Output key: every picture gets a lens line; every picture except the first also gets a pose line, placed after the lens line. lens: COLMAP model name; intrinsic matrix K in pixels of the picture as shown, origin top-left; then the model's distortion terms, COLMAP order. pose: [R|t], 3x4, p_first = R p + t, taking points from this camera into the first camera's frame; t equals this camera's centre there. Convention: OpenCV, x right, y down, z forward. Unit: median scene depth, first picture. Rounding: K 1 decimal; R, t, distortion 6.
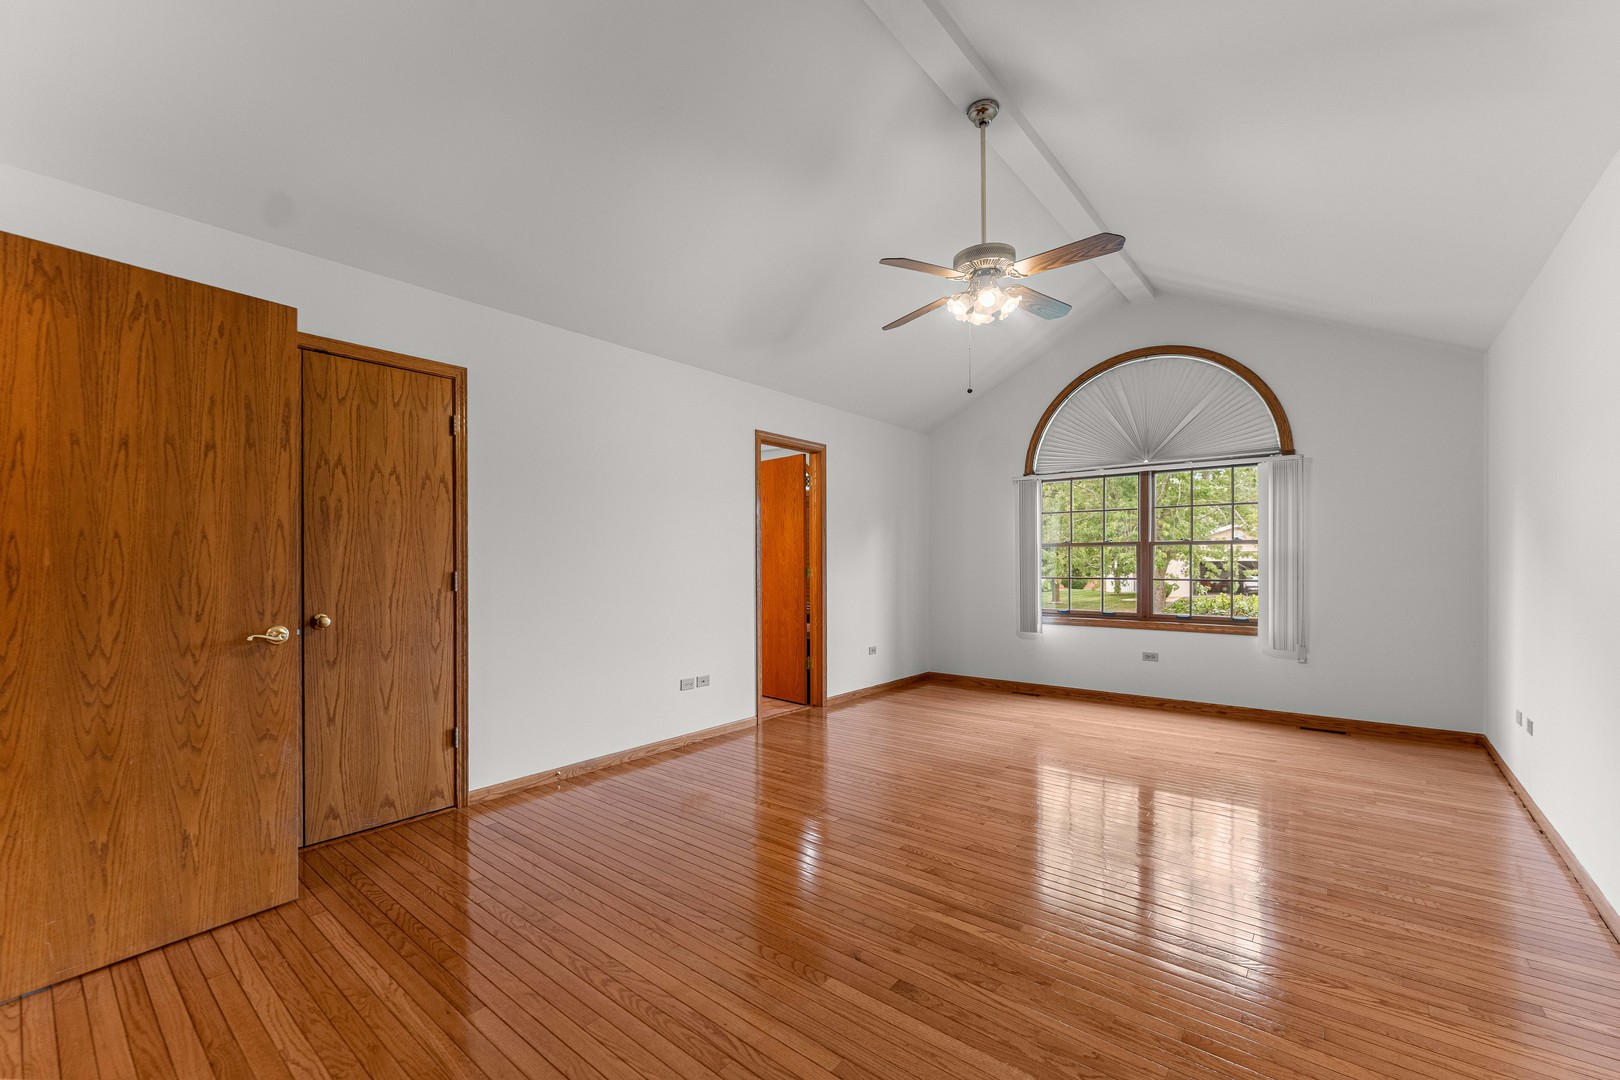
lens RADIAL K [[667.2, 0, 786.1], [0, 667.2, 564.3], [0, 0, 1]] dist [-0.000552, 0.000025]
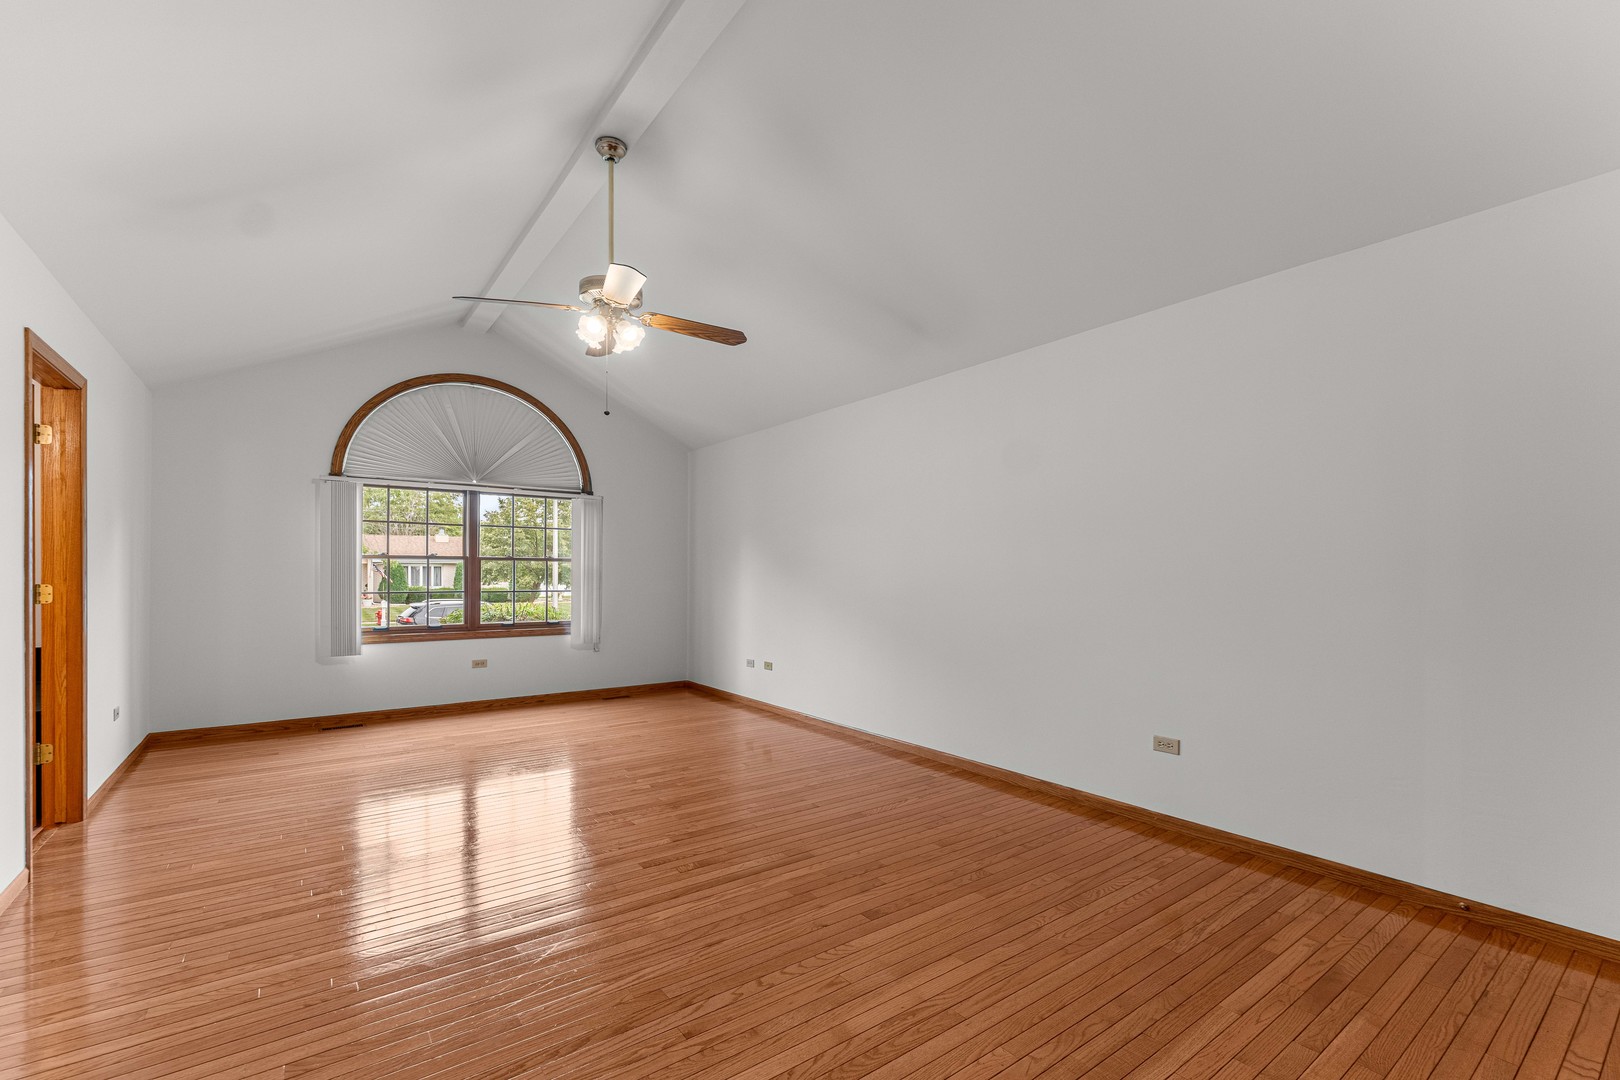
lens RADIAL K [[667.2, 0, 746.2], [0, 667.2, 574.1], [0, 0, 1]] dist [-0.000552, 0.000025]
pose [[0.283401, 0.001117, 0.959001, -0.367150], [-0.001775, 0.999998, -0.000640, -0.006251], [-0.959000, -0.001521, 0.283402, 0.283365]]
